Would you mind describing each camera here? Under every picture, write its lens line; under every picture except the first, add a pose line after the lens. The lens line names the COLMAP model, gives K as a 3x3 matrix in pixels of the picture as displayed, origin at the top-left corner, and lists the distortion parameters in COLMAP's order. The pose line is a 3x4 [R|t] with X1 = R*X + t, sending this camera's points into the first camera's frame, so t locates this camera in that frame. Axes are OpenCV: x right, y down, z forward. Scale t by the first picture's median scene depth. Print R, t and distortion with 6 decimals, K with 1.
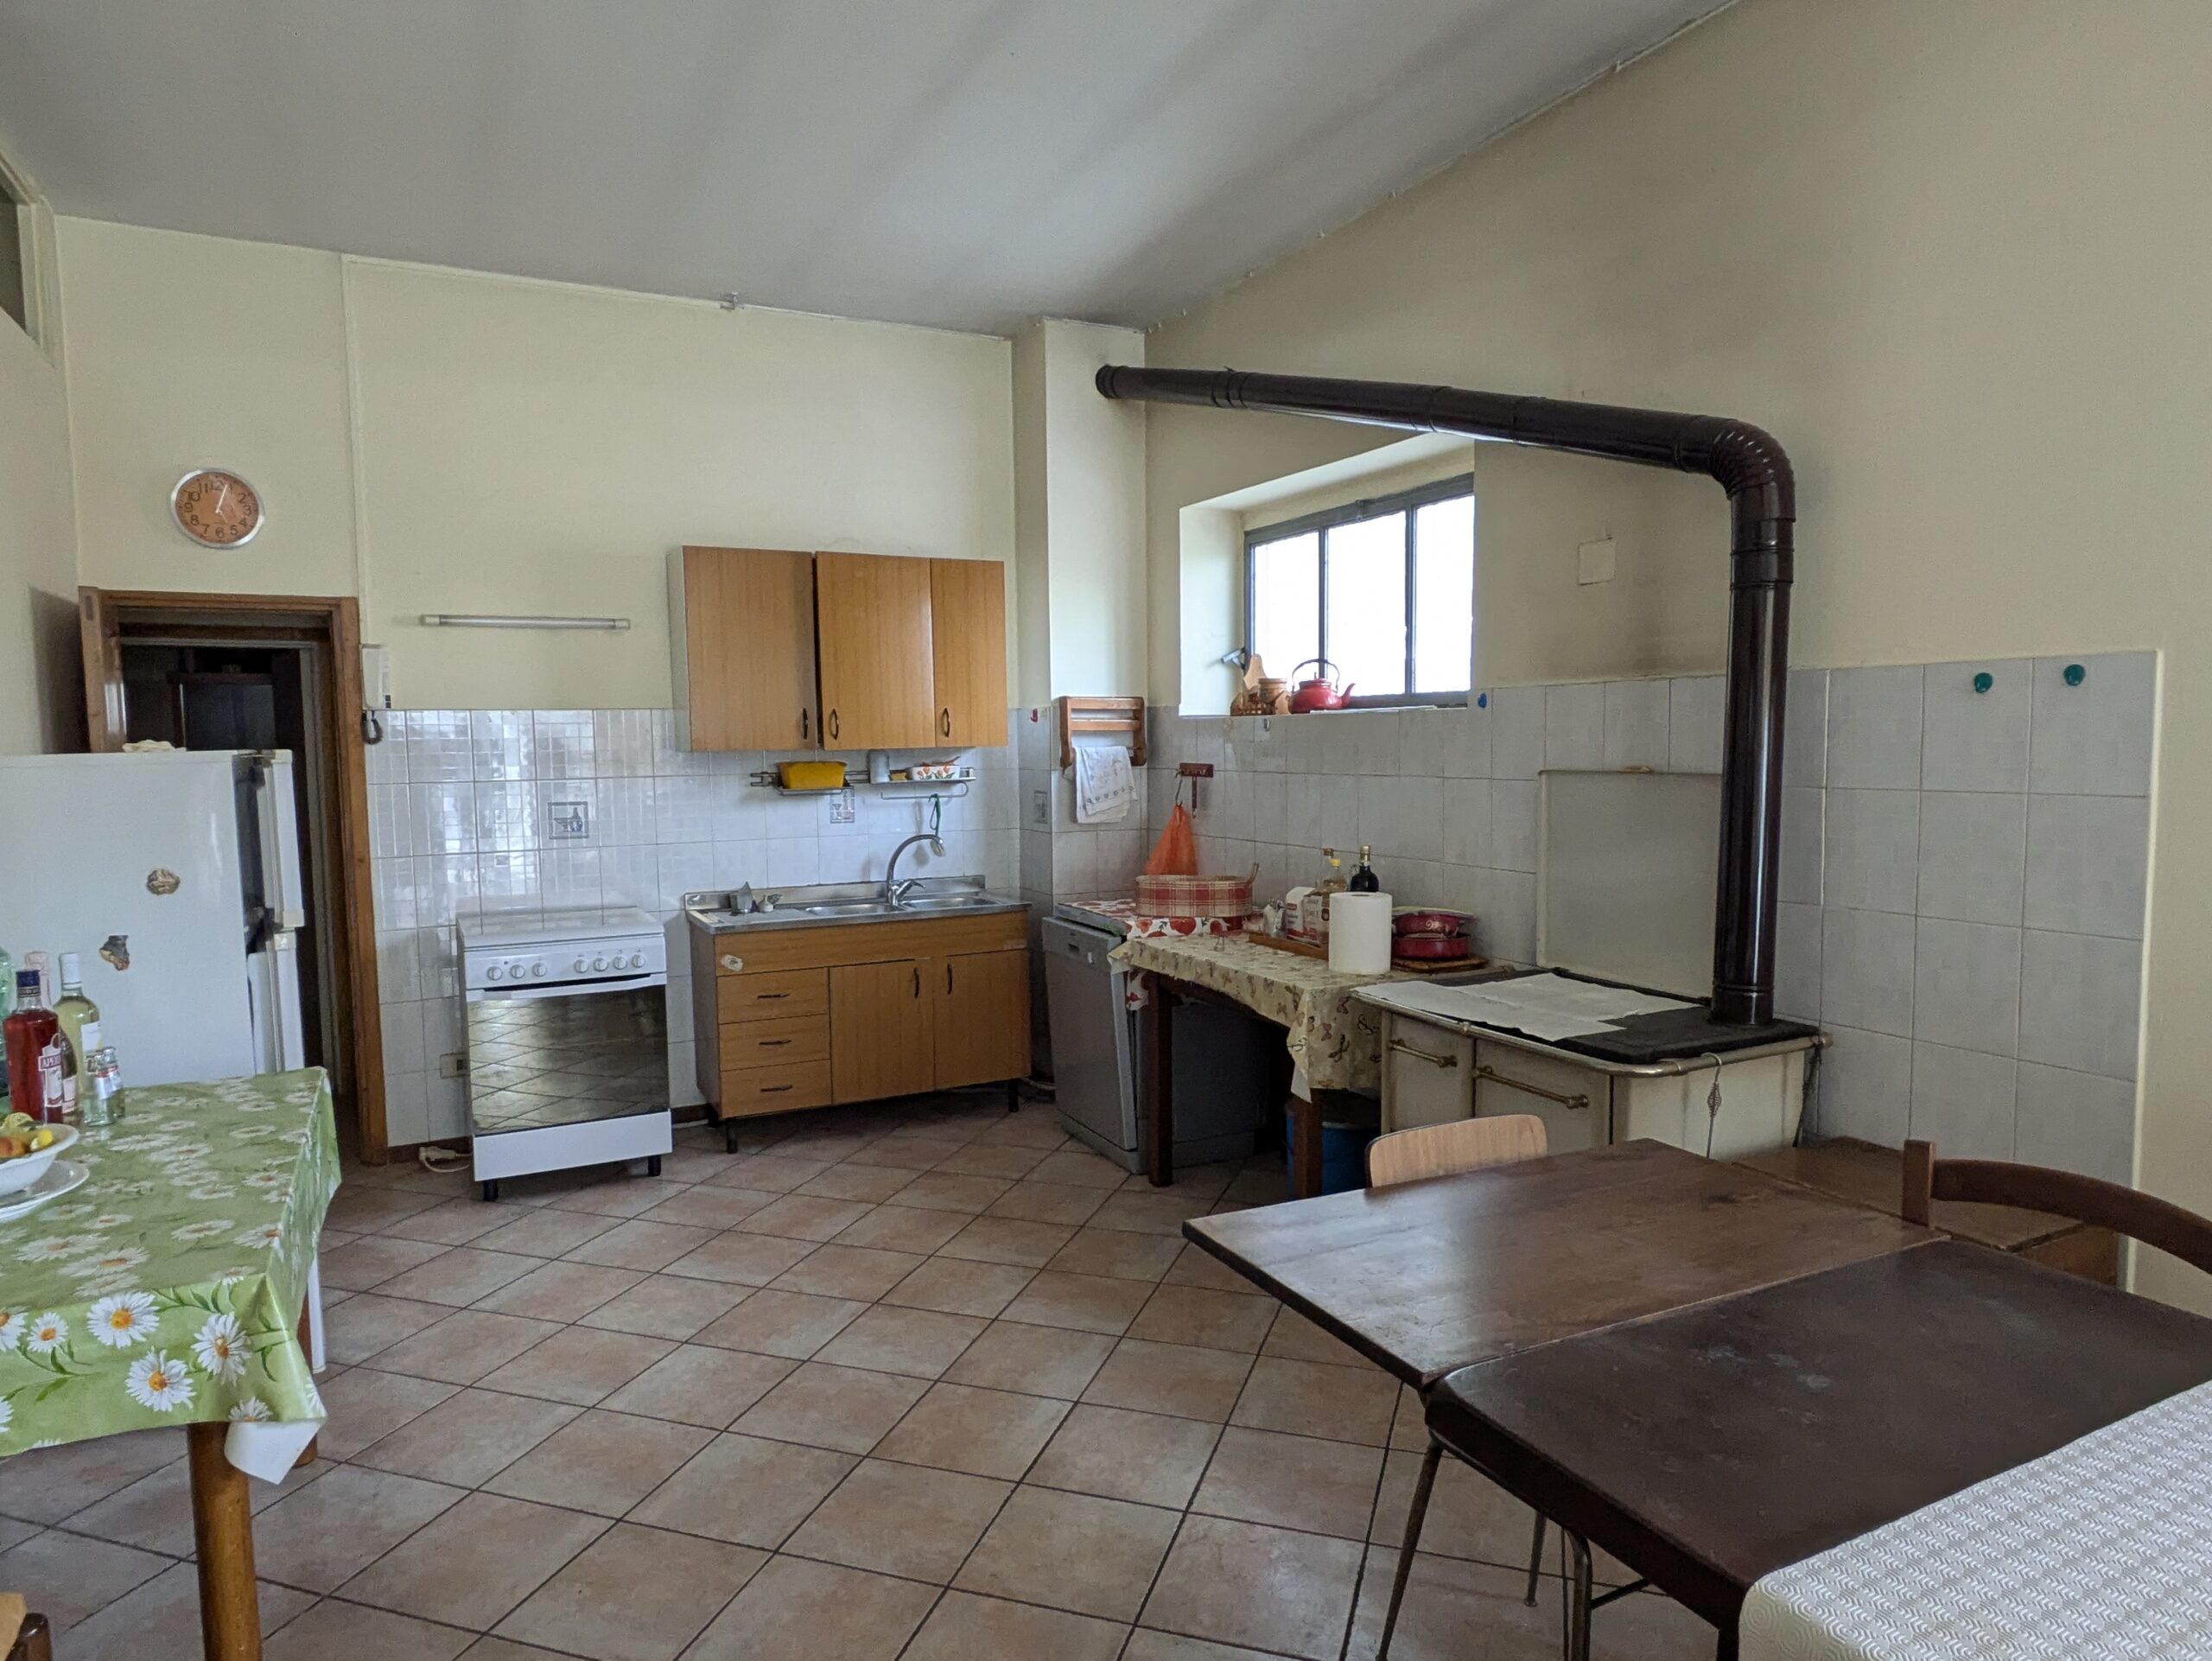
lens RADIAL K [[1130.9, 0, 1108.5], [0, 1130.9, 844.5], [0, 0, 1]] dist [-0.053704, 0.000276]
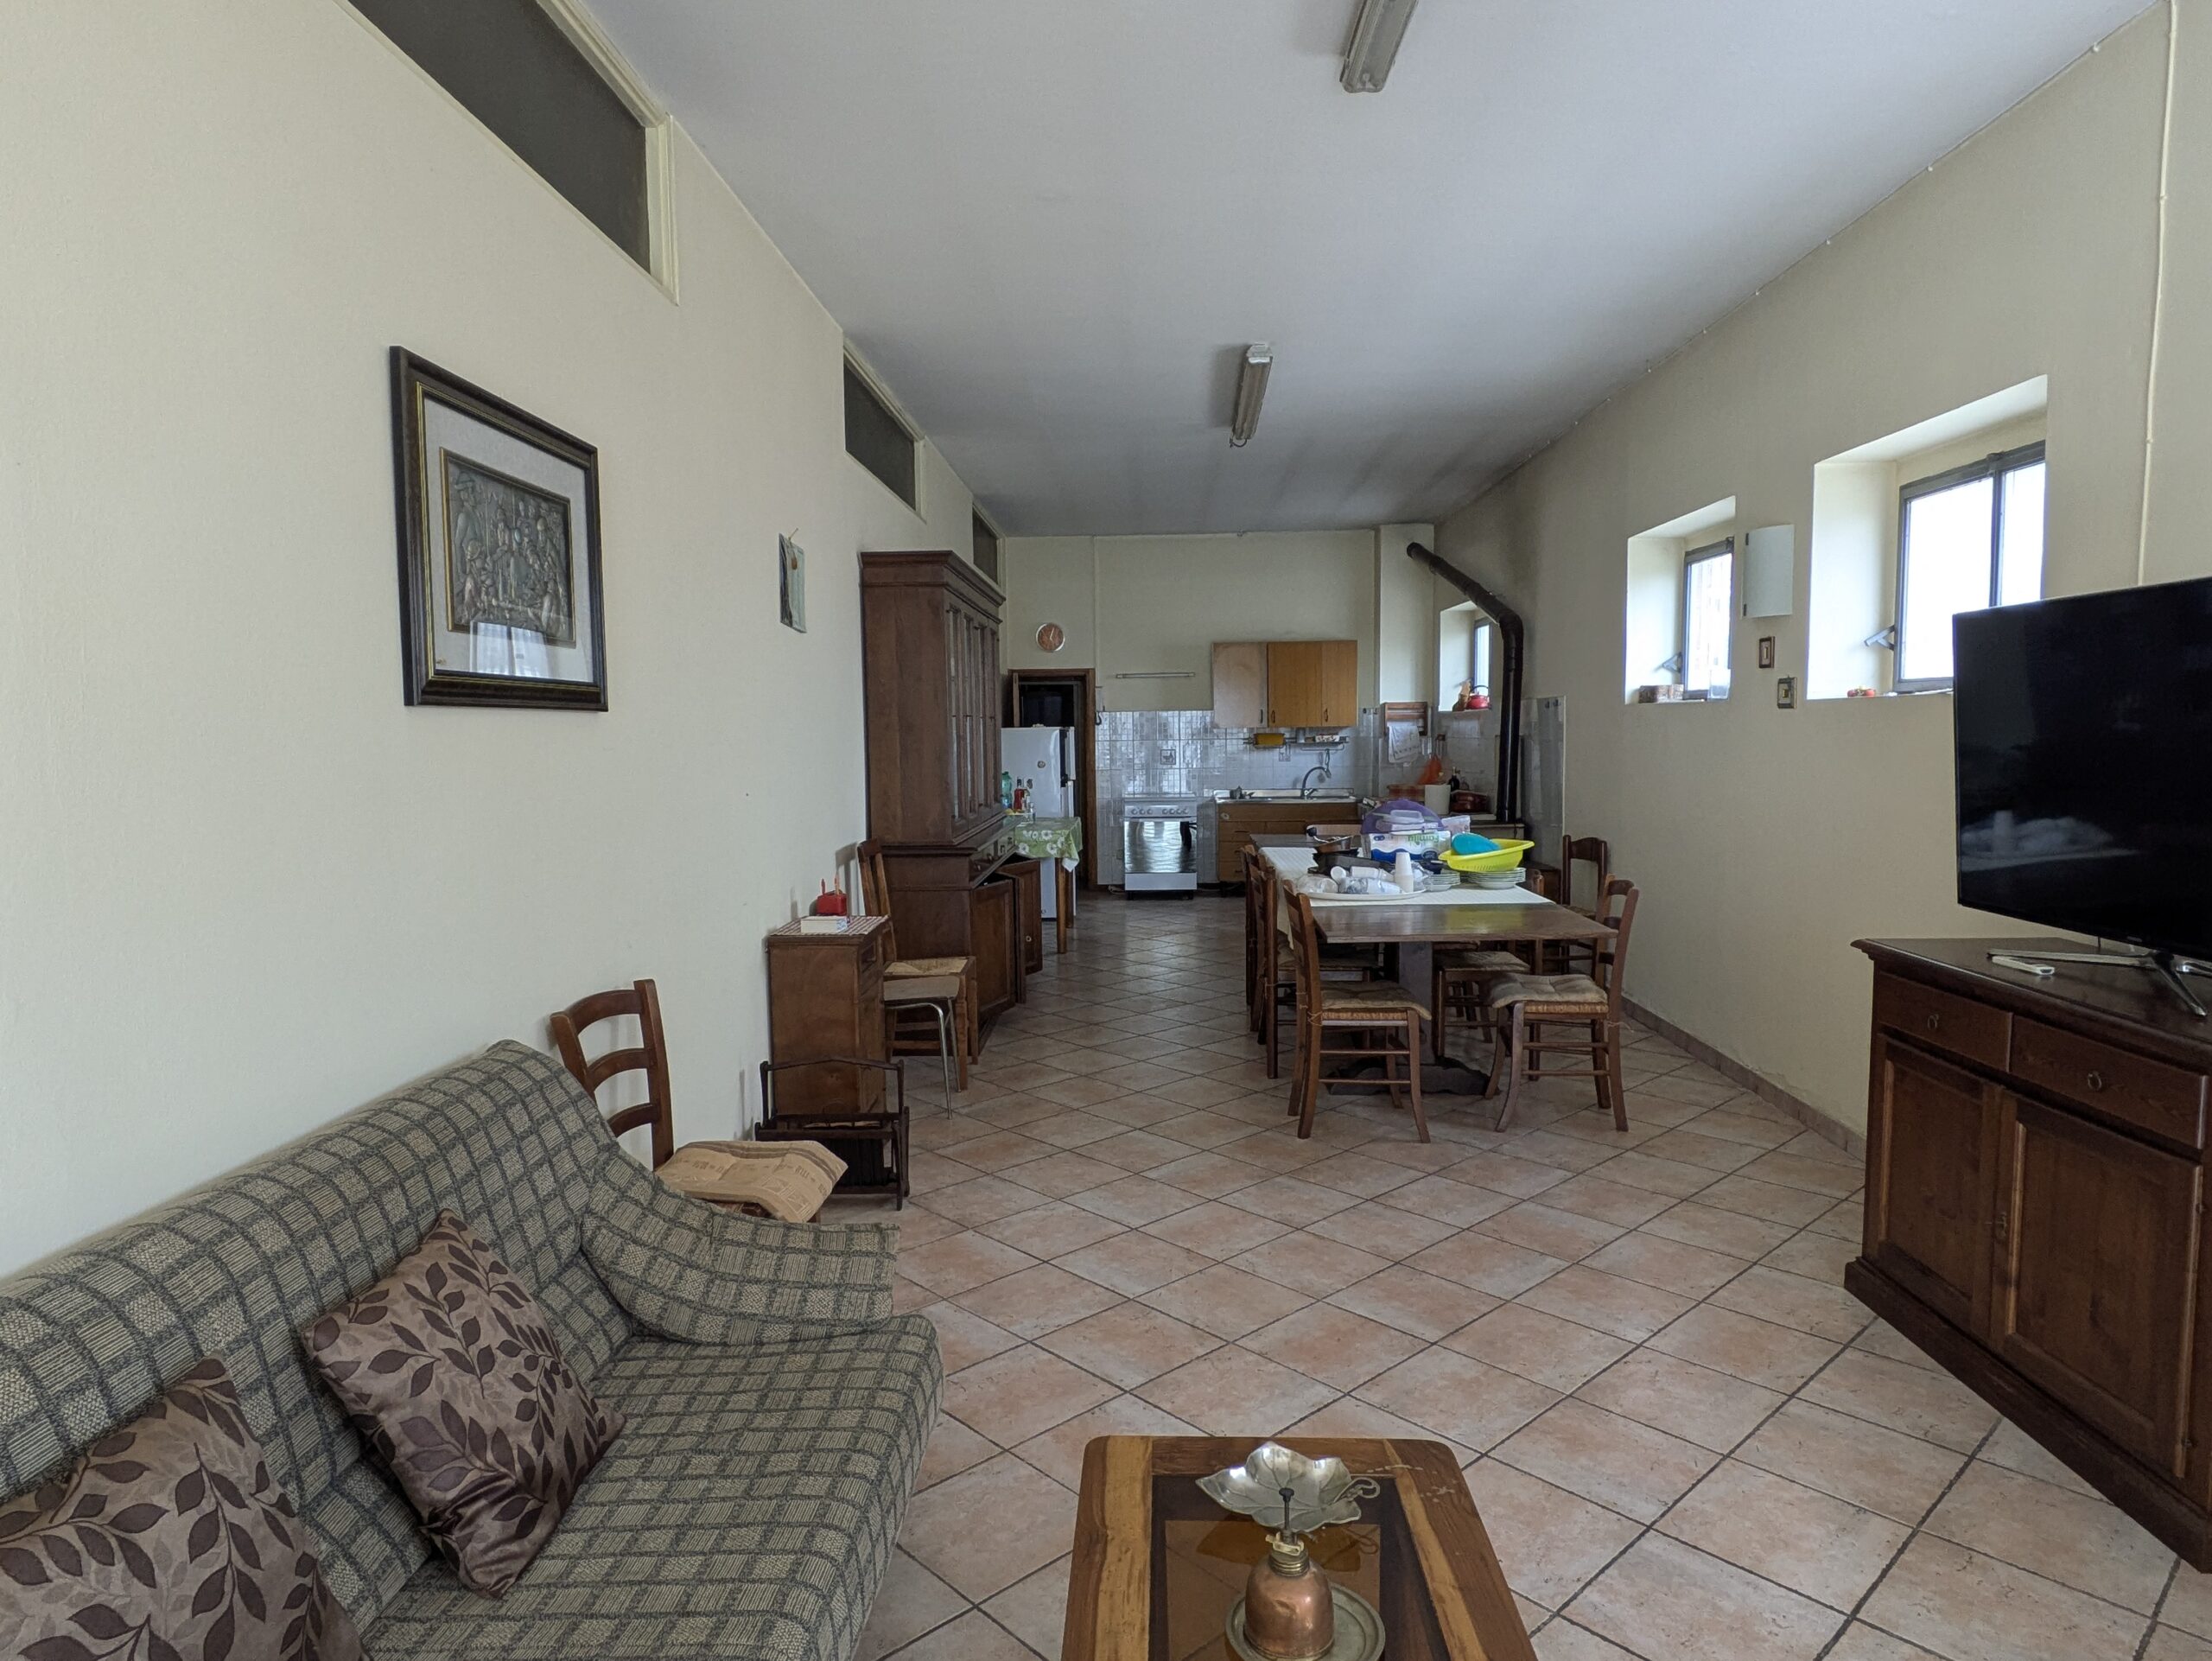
lens RADIAL K [[1141.7, 0, 1119.5], [0, 1141.7, 823.6], [0, 0, 1]] dist [-0.003089, -0.001148]
pose [[0.837657, 0.048649, -0.544026, 0.695346], [-0.042564, 0.998811, 0.023780, 0.060984], [0.544536, 0.003236, 0.838731, -1.003810]]
